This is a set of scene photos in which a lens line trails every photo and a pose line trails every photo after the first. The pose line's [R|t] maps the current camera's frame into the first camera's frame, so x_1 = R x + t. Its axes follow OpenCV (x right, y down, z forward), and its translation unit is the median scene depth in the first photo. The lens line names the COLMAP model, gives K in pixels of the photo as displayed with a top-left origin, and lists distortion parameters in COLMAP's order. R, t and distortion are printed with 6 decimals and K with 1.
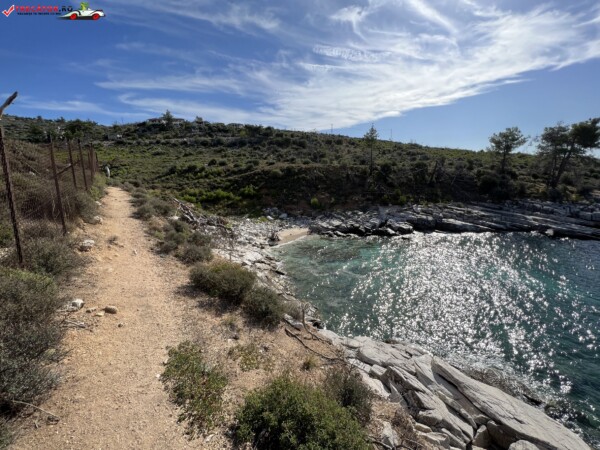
lens RADIAL K [[243.6, 0, 299.5], [0, 243.6, 225.3], [0, 0, 1]] dist [0.002973, 0.000852]
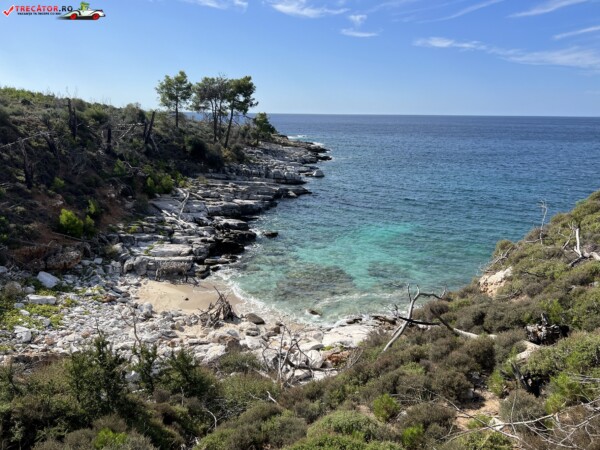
lens RADIAL K [[458.1, 0, 304.6], [0, 458.1, 229.5], [0, 0, 1]] dist [0.053045, -0.053437]
pose [[0.060980, -0.221008, 0.973364, -0.747656], [0.210113, 0.956170, 0.203941, -0.187945], [-0.975773, 0.192080, 0.104744, 0.743093]]
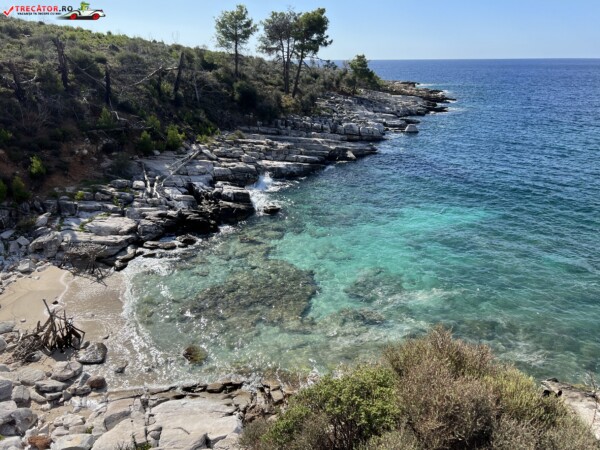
lens RADIAL K [[458.1, 0, 303.9], [0, 458.1, 228.0], [0, 0, 1]] dist [0.053045, -0.053437]
pose [[0.372598, -0.298426, 0.878699, -0.401763], [0.198166, 0.950628, 0.238825, -0.126832], [-0.906587, 0.085143, 0.413340, 0.508302]]
